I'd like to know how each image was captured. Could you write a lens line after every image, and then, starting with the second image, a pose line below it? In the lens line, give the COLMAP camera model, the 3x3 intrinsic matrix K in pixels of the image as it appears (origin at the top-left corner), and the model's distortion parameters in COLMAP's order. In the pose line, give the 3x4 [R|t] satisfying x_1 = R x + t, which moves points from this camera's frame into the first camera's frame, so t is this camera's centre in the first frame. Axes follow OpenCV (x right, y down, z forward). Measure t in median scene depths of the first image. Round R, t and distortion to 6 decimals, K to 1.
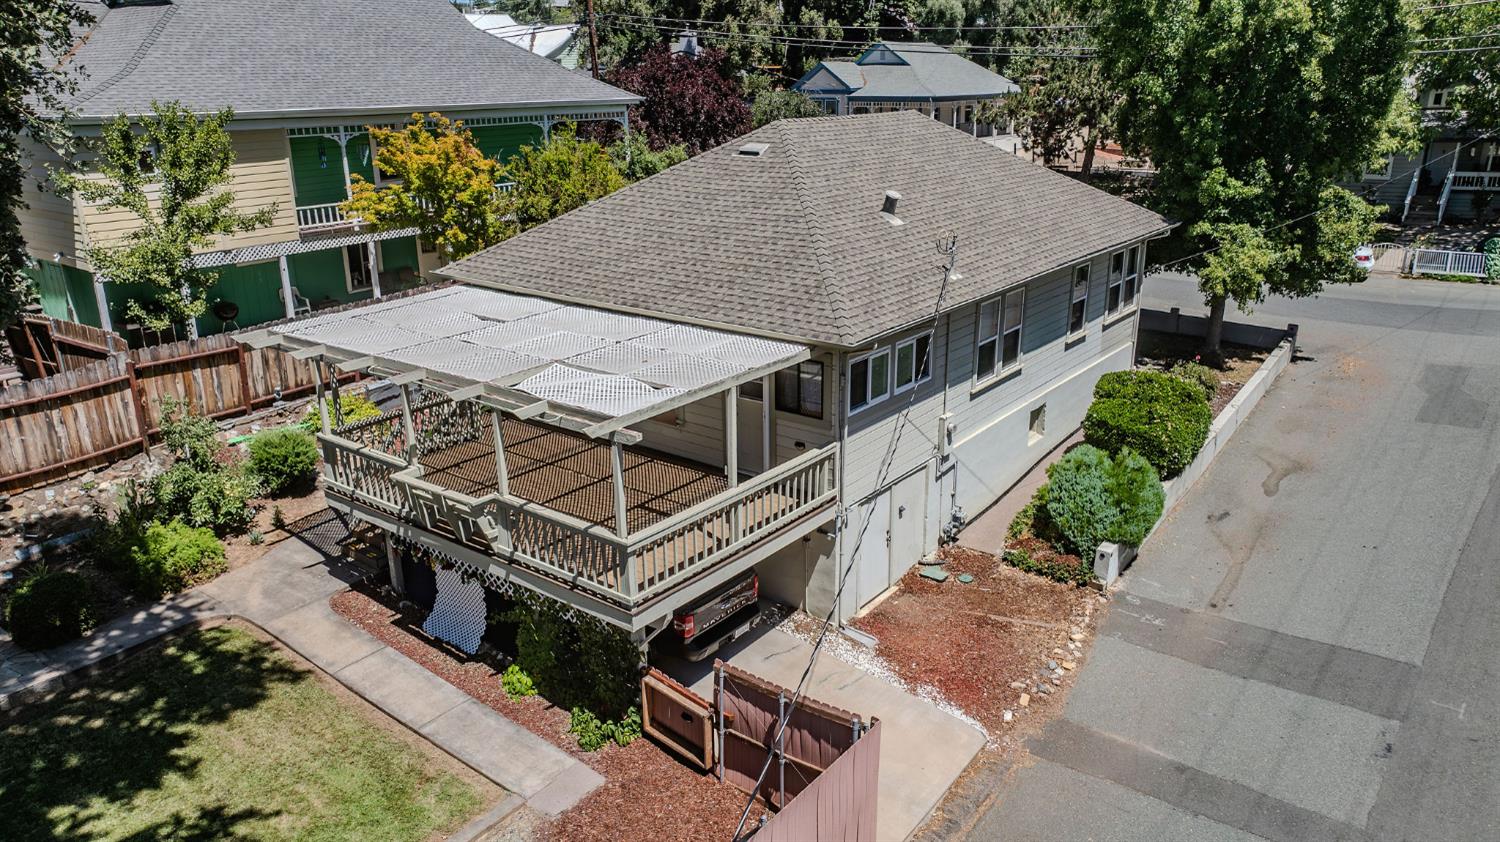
lens RADIAL K [[1047.7, 0, 760.2], [0, 1047.7, 418.0], [0, 0, 1]] dist [-0.016639, 0.000310]
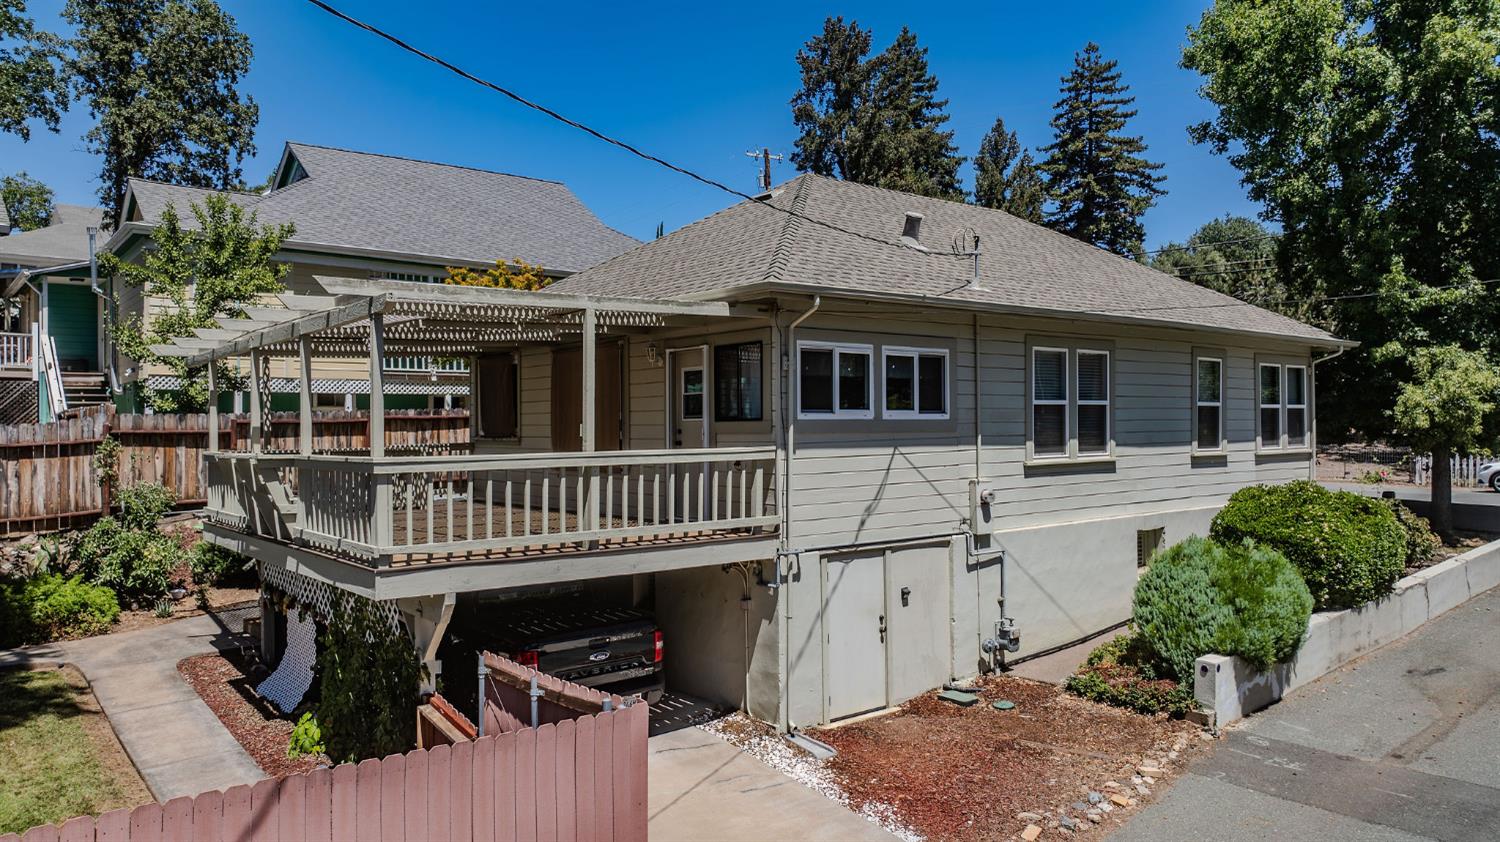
lens RADIAL K [[1055.7, 0, 759.5], [0, 1055.7, 417.0], [0, 0, 1]] dist [-0.051627, 0.062042]
pose [[0.973028, 0.000630, -0.230687, 0.203496], [-0.074889, 0.946699, -0.313294, 0.206672], [0.218194, 0.322120, 0.921211, 0.273488]]
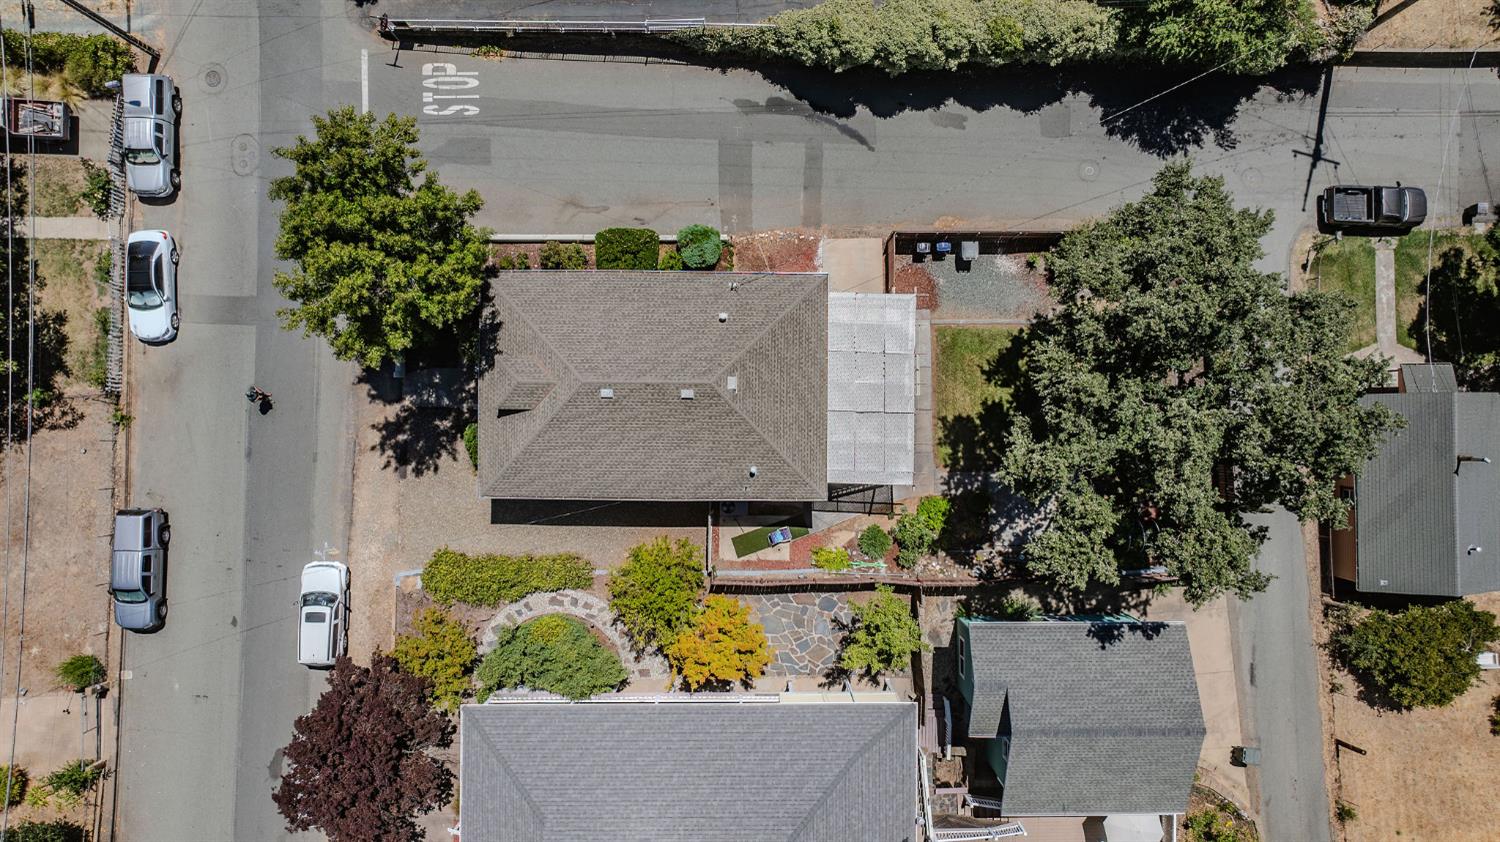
lens RADIAL K [[1047.7, 0, 760.2], [0, 1047.7, 418.0], [0, 0, 1]] dist [-0.016639, 0.000310]
pose [[-0.609643, -0.792651, -0.006288, -0.066352], [0.237776, -0.190434, 0.952469, -2.445571], [-0.756173, 0.579171, 0.304570, 0.370531]]
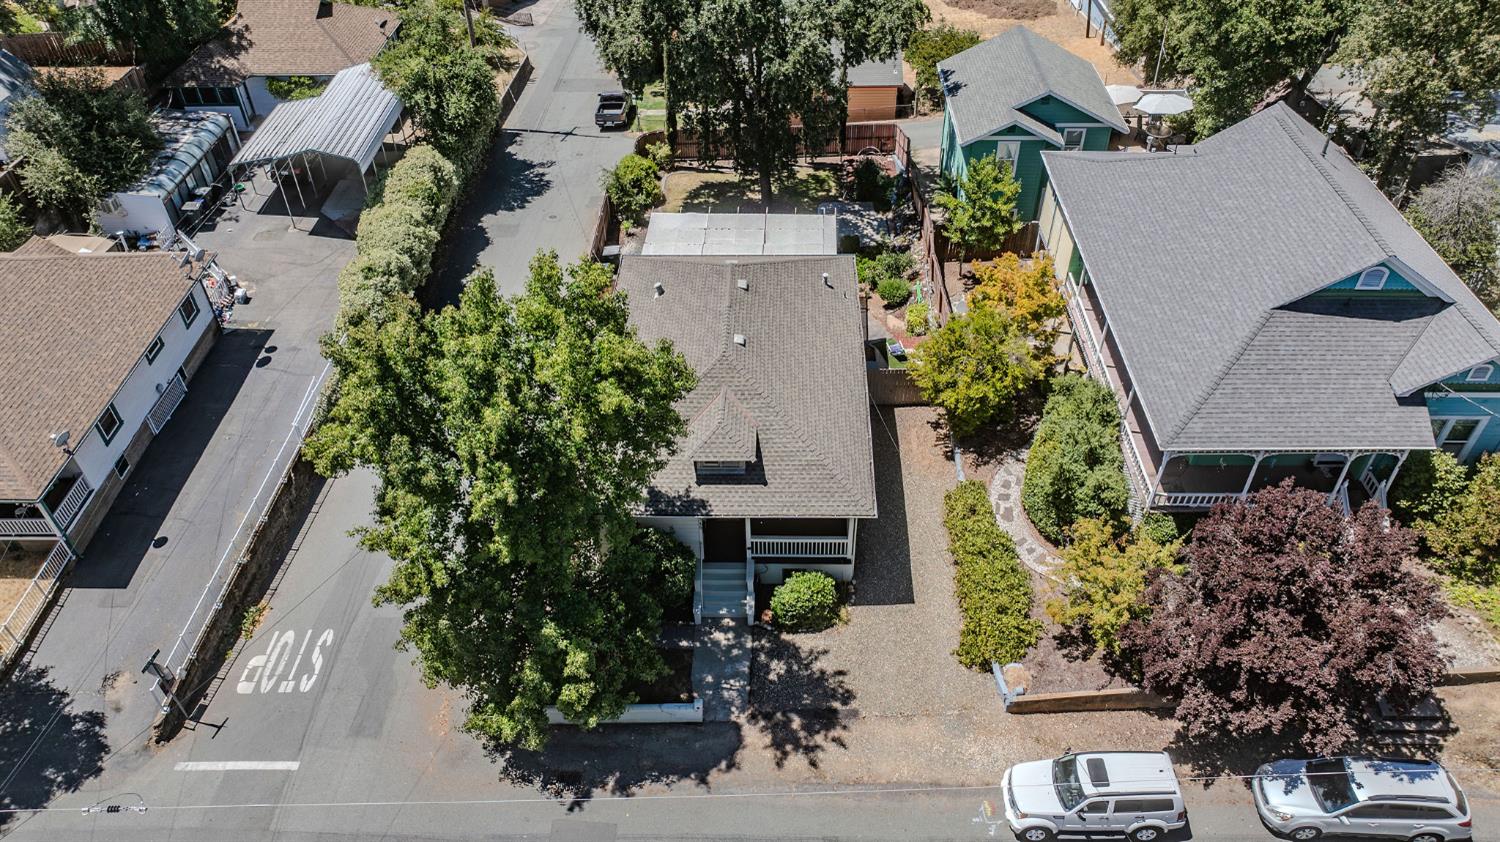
lens RADIAL K [[1047.7, 0, 760.2], [0, 1047.7, 418.0], [0, 0, 1]] dist [-0.016639, 0.000310]
pose [[-0.800554, 0.390886, -0.454226, 1.053952], [-0.189224, 0.554311, 0.810514, -1.812402], [0.568601, 0.734811, -0.369791, 2.113115]]
